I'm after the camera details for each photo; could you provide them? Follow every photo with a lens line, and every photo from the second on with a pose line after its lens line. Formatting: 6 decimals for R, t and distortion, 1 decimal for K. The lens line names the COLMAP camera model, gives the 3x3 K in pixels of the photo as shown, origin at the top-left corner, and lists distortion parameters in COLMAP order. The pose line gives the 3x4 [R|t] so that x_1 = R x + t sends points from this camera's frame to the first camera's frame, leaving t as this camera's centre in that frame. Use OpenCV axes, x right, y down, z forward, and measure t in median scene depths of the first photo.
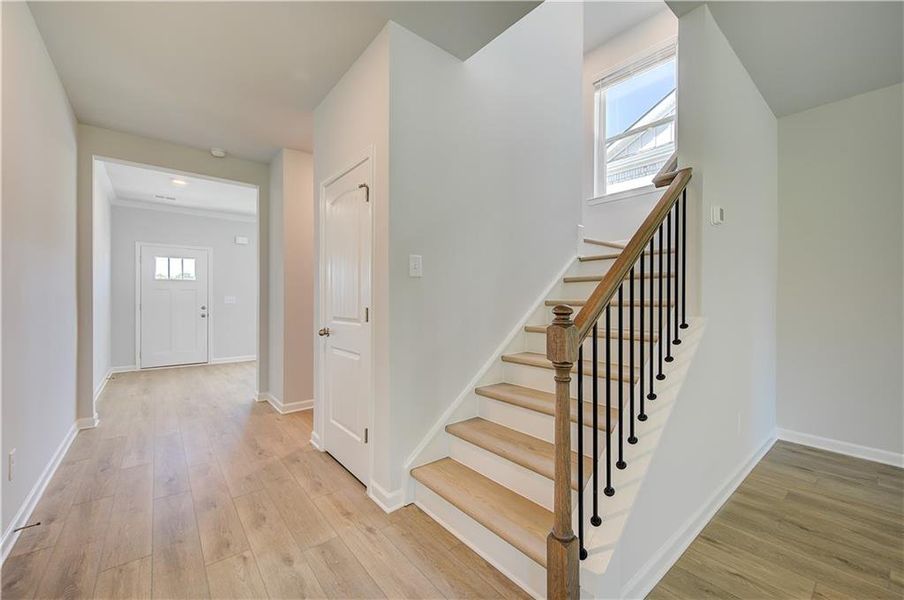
lens RADIAL K [[363.4, 0, 452.8], [0, 363.4, 299.3], [0, 0, 1]] dist [0.001355, -0.001424]
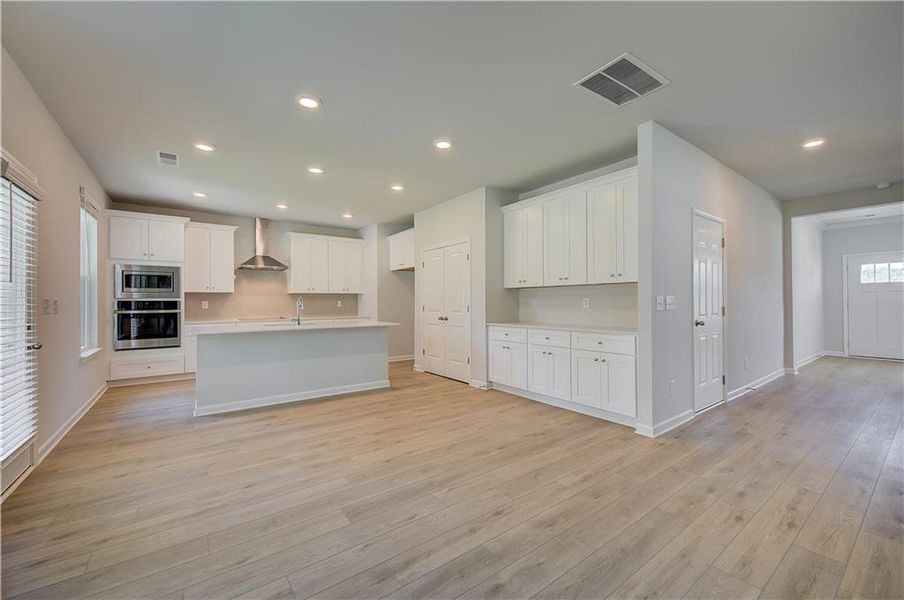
lens RADIAL K [[363.4, 0, 454.8], [0, 363.4, 300.2], [0, 0, 1]] dist [0.001355, -0.001424]
pose [[-0.047952, -0.005875, -0.998832, 0.859320], [0.004602, 0.999971, -0.006102, 0.003488], [0.998839, -0.004889, -0.047924, -0.552346]]
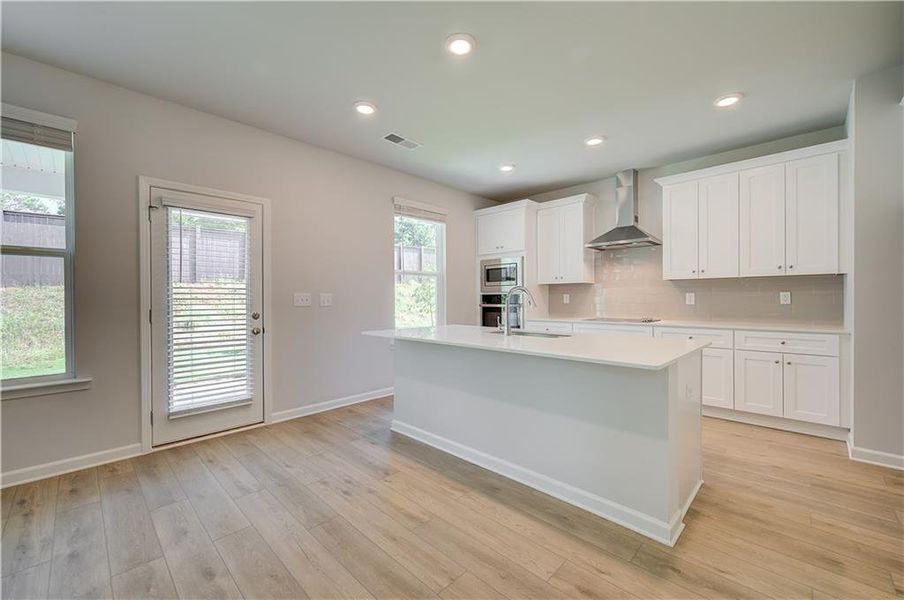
lens RADIAL K [[363.4, 0, 454.3], [0, 363.4, 302.8], [0, 0, 1]] dist [0.001355, -0.001424]
pose [[-0.992855, 0.006535, -0.119152, -0.377760], [0.004716, 0.999868, 0.015546, 0.000818], [0.119238, 0.014873, -0.992754, -0.419713]]
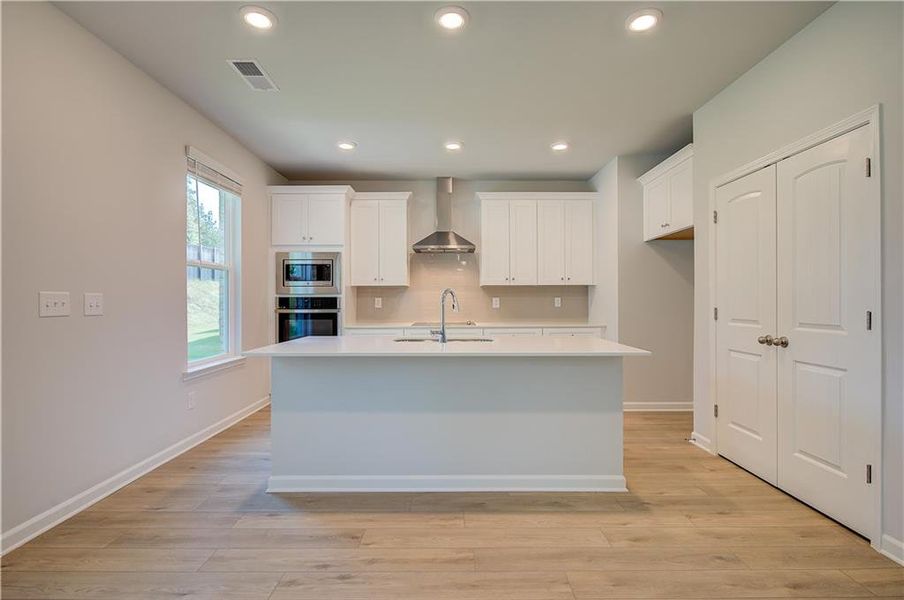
lens RADIAL K [[430.4, 0, 453.1], [0, 430.4, 300.8], [0, 0, 1]] dist [-0.008735, -0.000092]
pose [[-0.627994, 0.000466, -0.778218, 0.113565], [0.000452, 1.000000, 0.000233, 0.002290], [0.778218, -0.000206, -0.627994, -0.658470]]
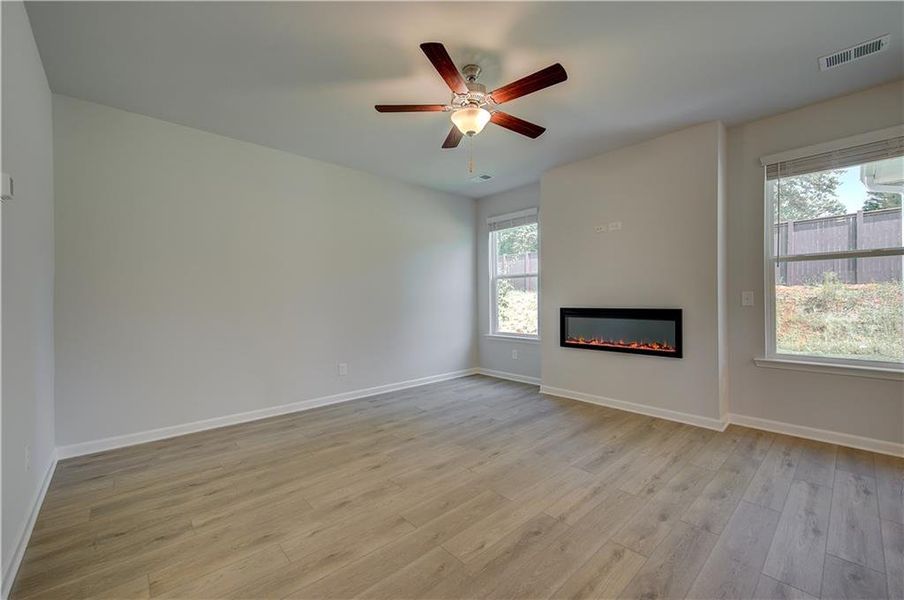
lens RADIAL K [[363.4, 0, 455.6], [0, 363.4, 301.3], [0, 0, 1]] dist [0.001355, -0.001424]
pose [[-0.060029, -0.008297, 0.998162, -0.035113], [0.007641, 0.999932, 0.008771, 0.000549], [-0.998167, 0.008154, -0.059961, 0.089648]]
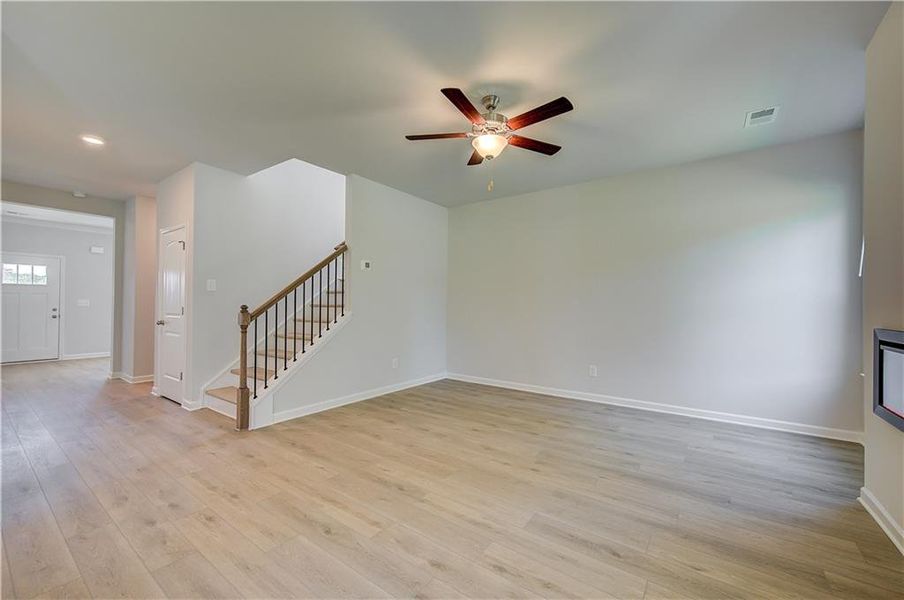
lens RADIAL K [[363.4, 0, 456.8], [0, 363.4, 298.9], [0, 0, 1]] dist [0.001355, -0.001424]
pose [[0.965878, 0.007608, 0.258886, 0.453633], [-0.004159, 0.999895, -0.013866, 0.001337], [-0.258965, 0.012316, 0.965808, -0.826401]]
